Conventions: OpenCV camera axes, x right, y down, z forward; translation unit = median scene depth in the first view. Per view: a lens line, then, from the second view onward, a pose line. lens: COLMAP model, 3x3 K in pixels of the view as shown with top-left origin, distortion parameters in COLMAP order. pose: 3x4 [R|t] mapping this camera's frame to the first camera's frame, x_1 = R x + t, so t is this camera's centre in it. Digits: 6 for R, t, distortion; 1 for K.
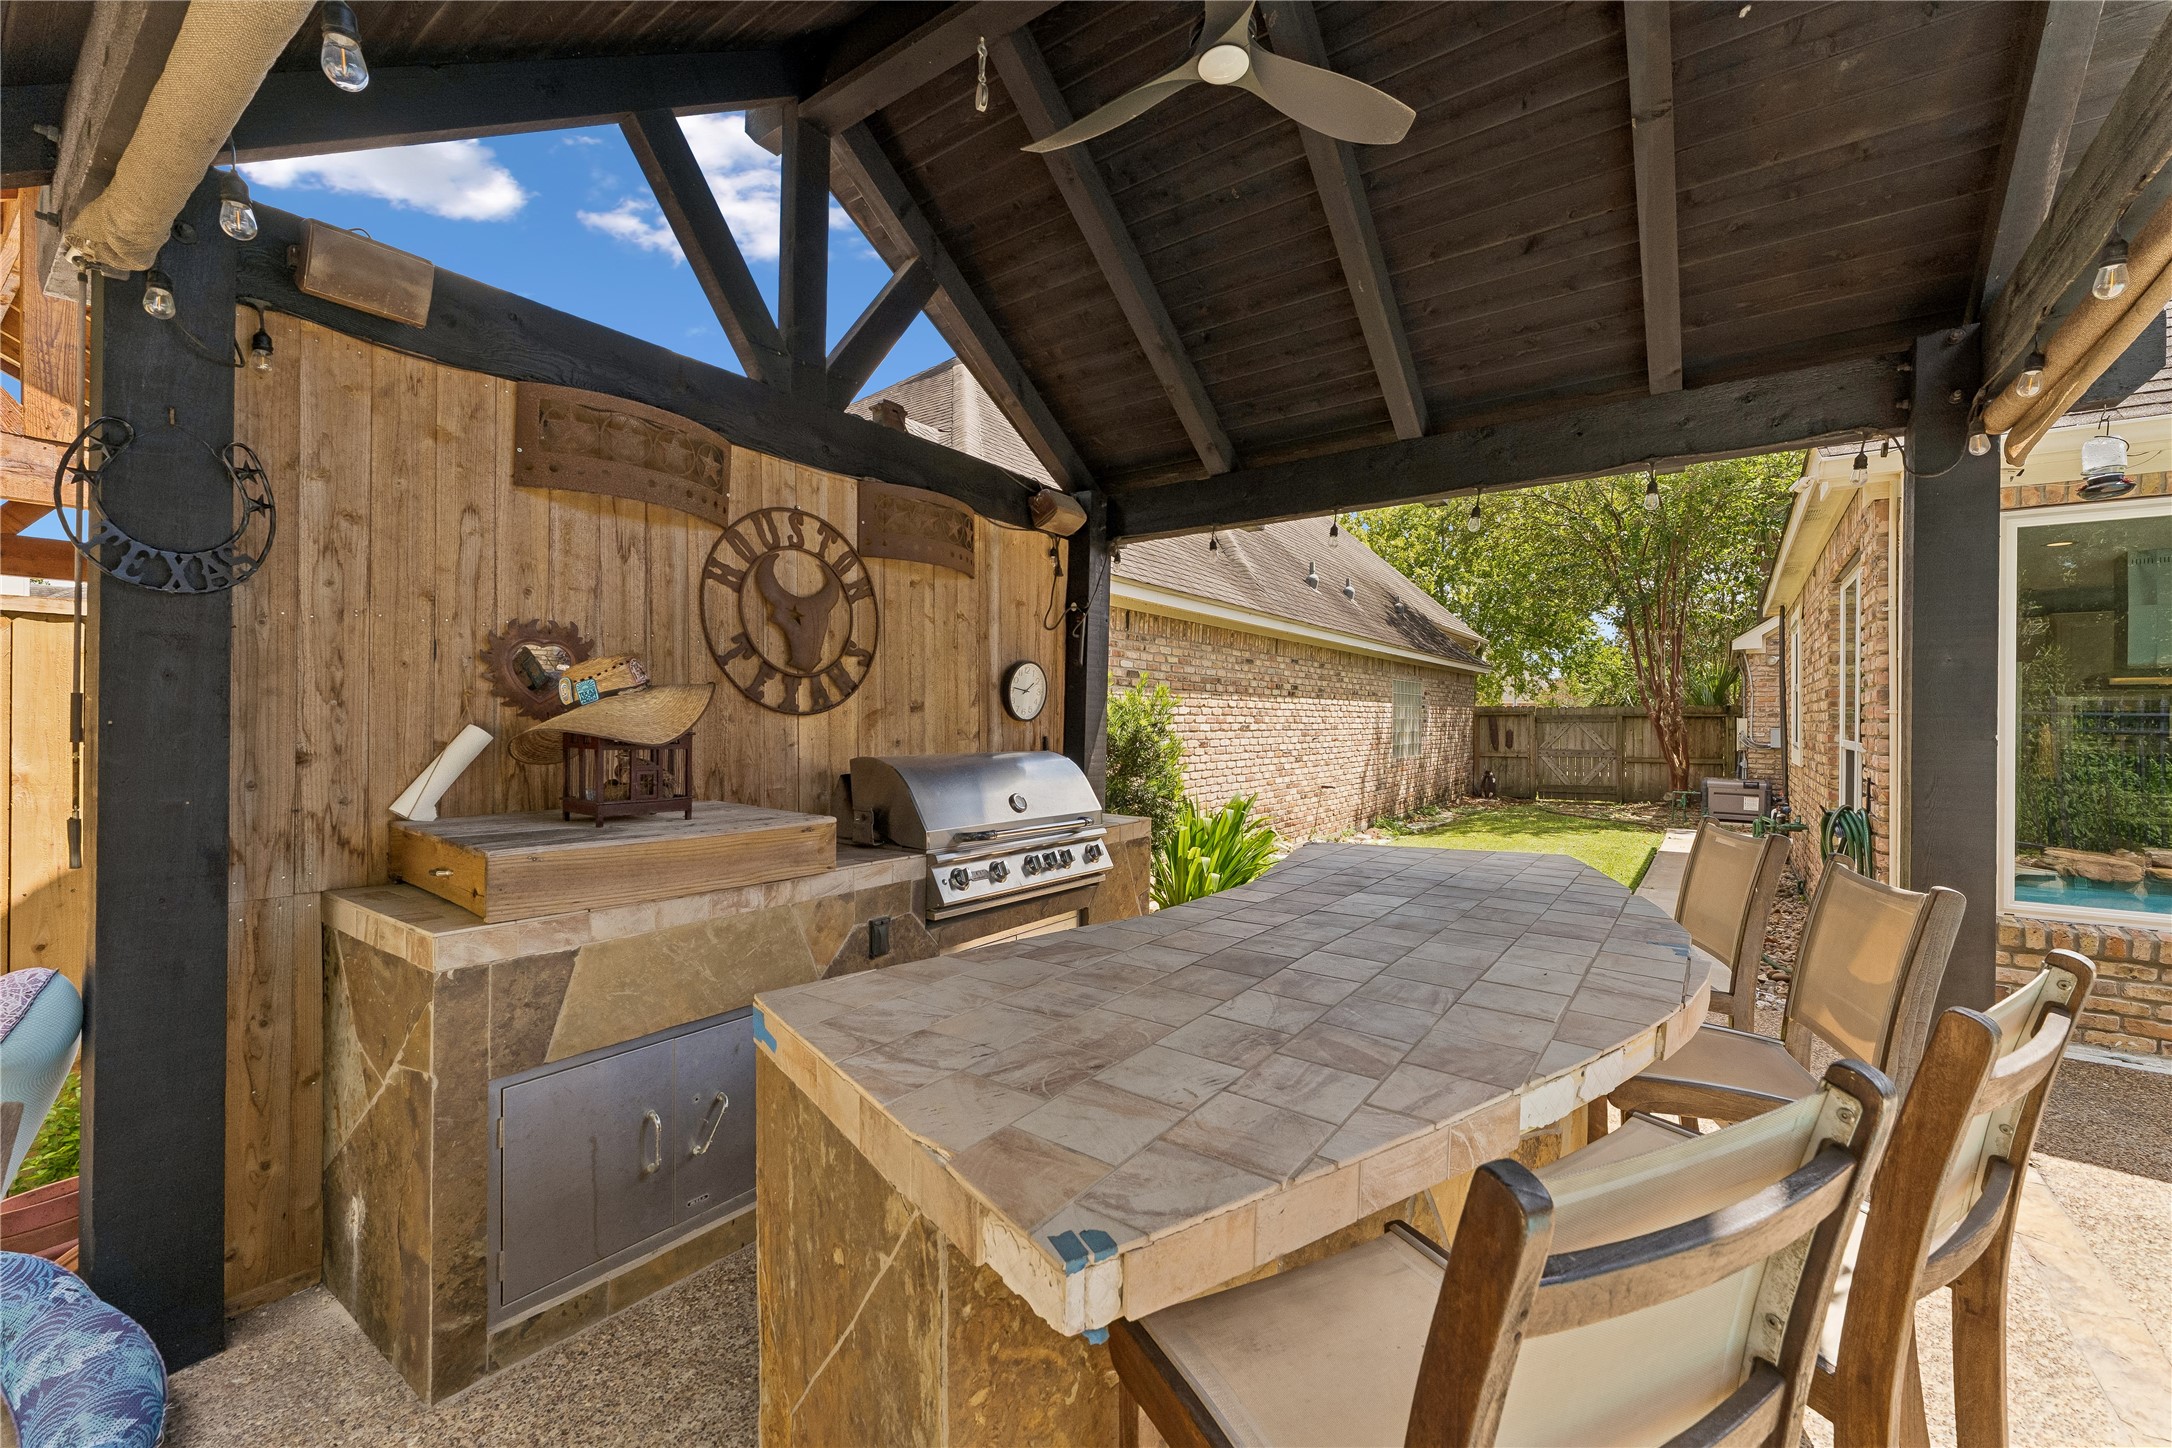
lens RADIAL K [[869.4, 0, 1106.5], [0, 869.4, 724.5], [0, 0, 1]] dist [-0.001773, -0.000233]
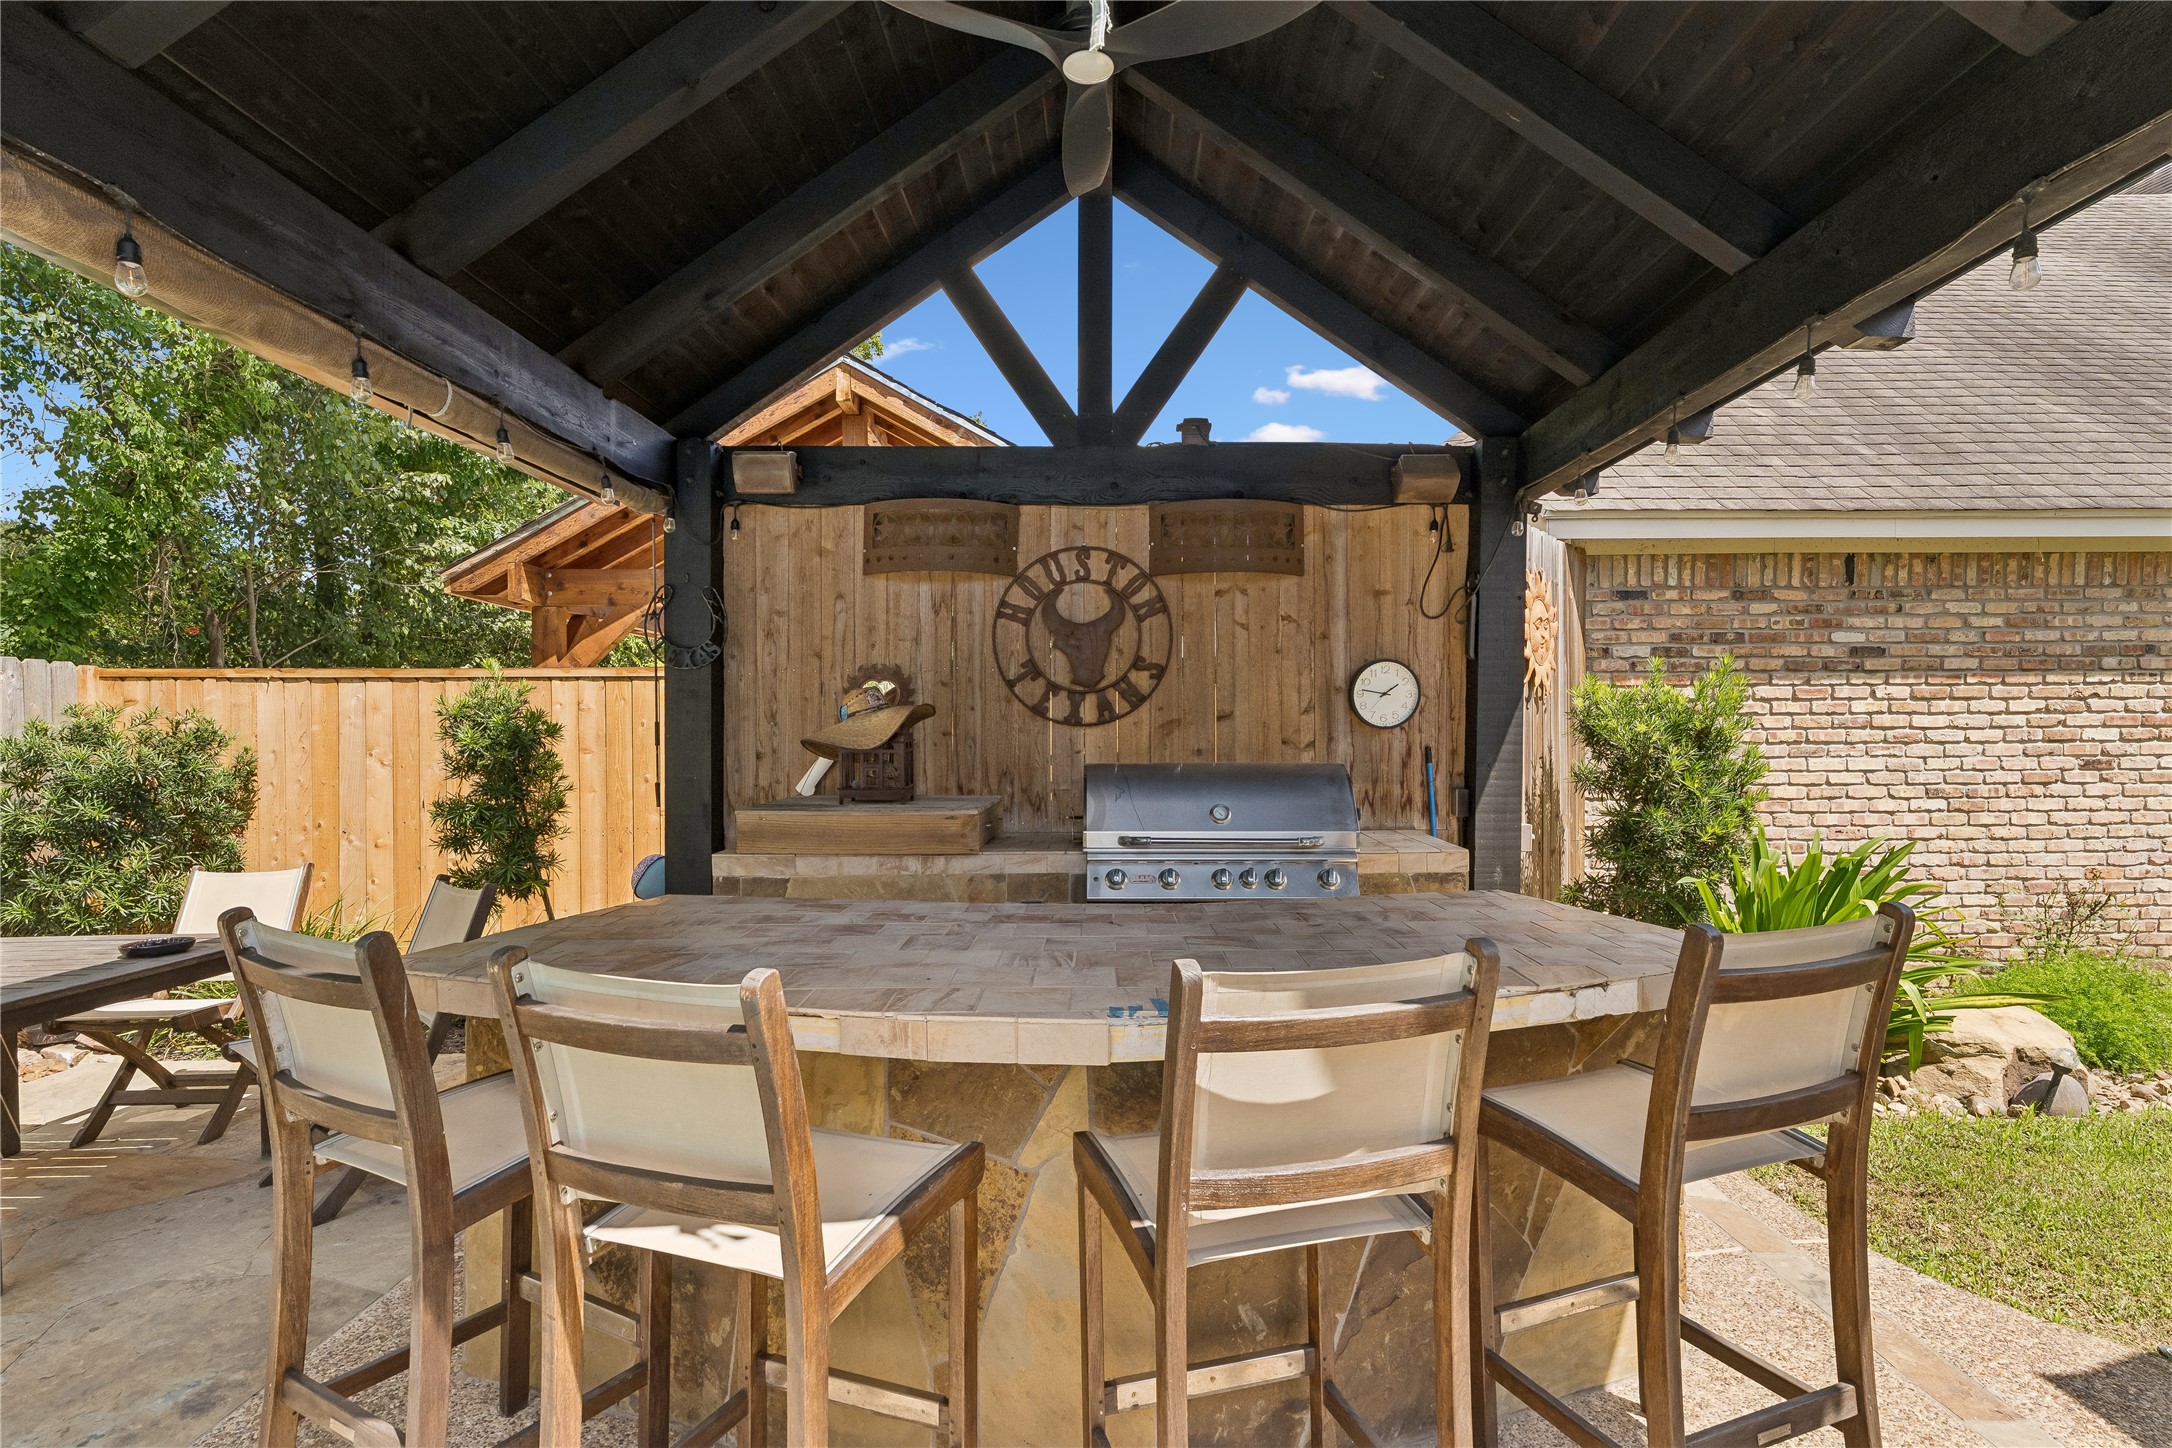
lens RADIAL K [[1083.3, 0, 1124.2], [0, 1083.3, 729.5], [0, 0, 1]] dist [-0.000242, 0.000012]
pose [[0.586383, -0.010591, -0.809965, 0.826378], [0.006386, 0.999944, -0.008452, 0.005675], [0.810009, -0.000217, 0.586417, 0.209075]]
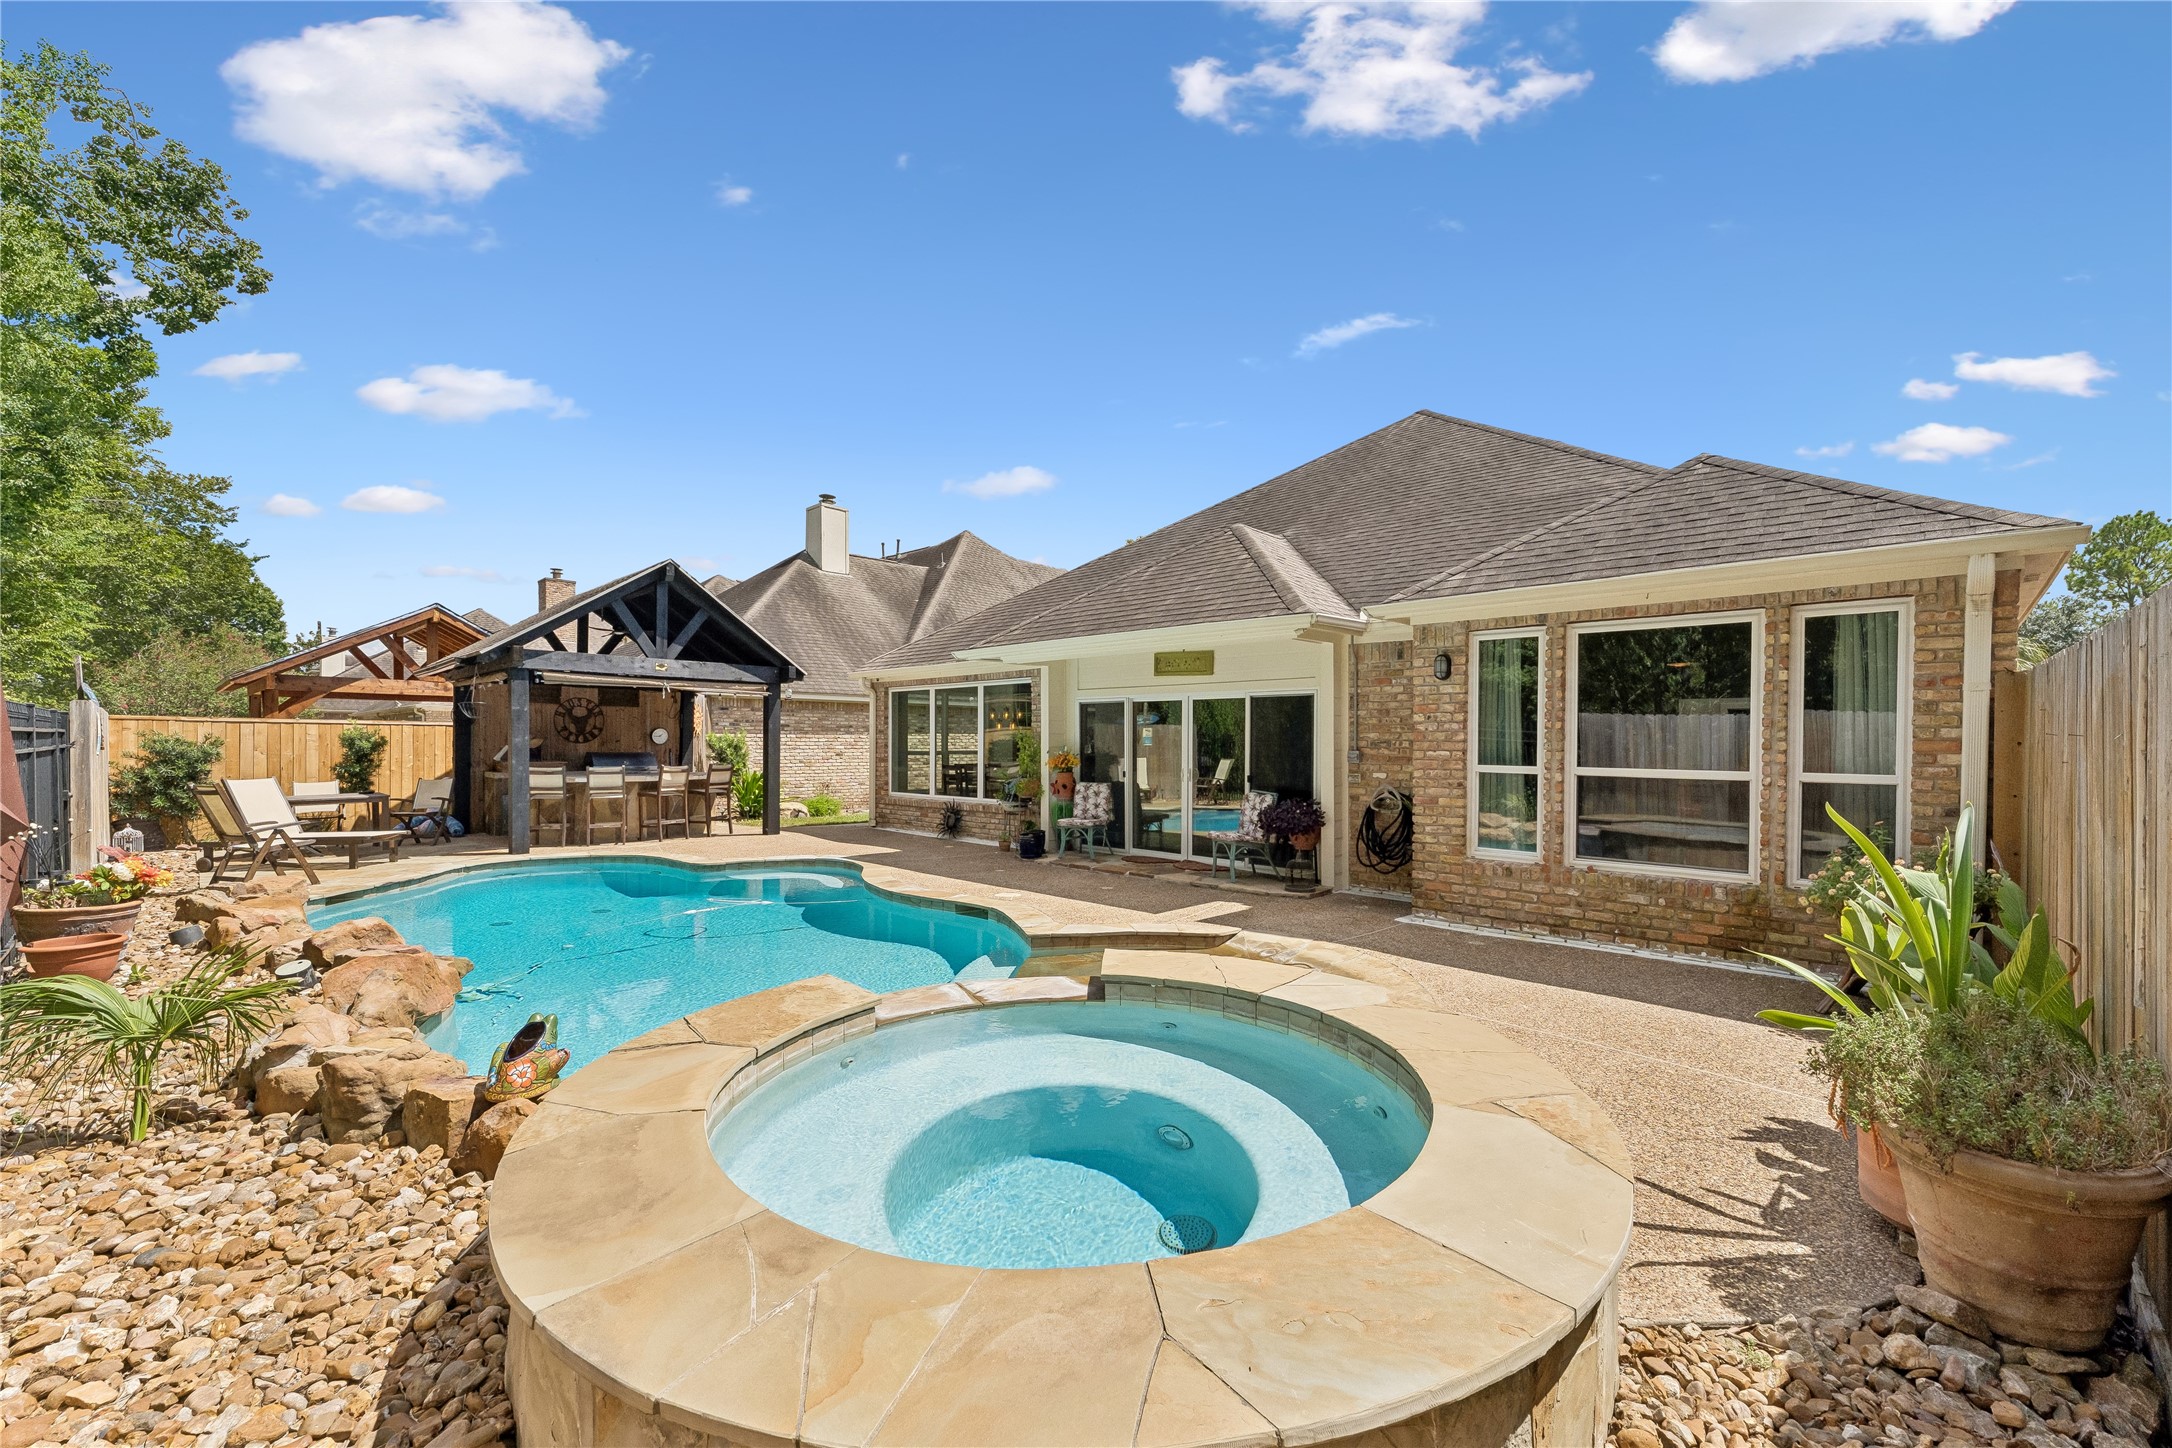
lens RADIAL K [[870.5, 0, 1101.8], [0, 870.5, 738.2], [0, 0, 1]] dist [0.002549, -0.001713]
pose [[0.989080, -0.004407, -0.147315, 3.015888], [0.002330, 0.999895, -0.014272, 0.035470], [0.147363, 0.013773, 0.988987, -3.101295]]
